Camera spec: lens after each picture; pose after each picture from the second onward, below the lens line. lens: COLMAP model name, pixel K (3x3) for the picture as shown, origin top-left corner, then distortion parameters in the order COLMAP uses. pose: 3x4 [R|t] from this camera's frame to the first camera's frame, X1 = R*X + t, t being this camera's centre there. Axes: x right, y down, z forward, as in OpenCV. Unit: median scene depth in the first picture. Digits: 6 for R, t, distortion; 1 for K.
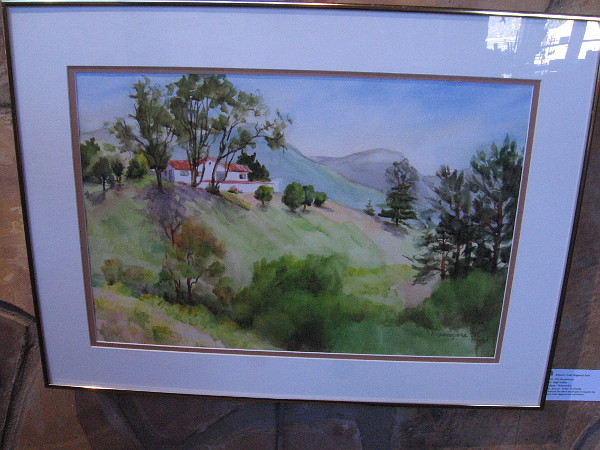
lens RADIAL K [[612.2, 0, 298.0], [0, 612.2, 226.5], [0, 0, 1]] dist [-0.111492, 0.000000]
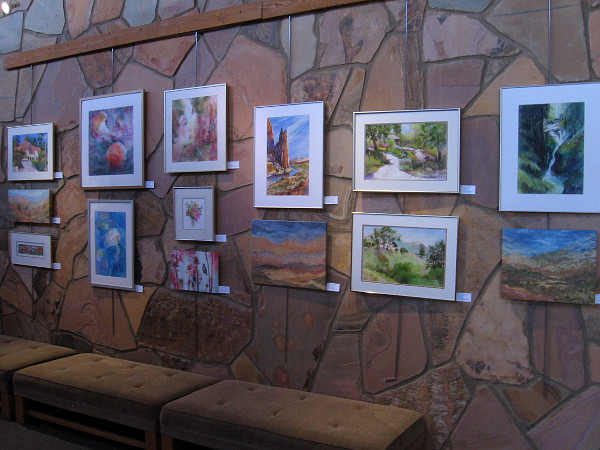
lens RADIAL K [[612.2, 0, 299.2], [0, 612.2, 225.7], [0, 0, 1]] dist [-0.111492, 0.000000]
pose [[0.895119, 0.015988, -0.445541, 1.480997], [-0.130712, 0.964851, -0.227985, 1.018931], [0.426236, 0.262311, 0.865746, -3.813499]]
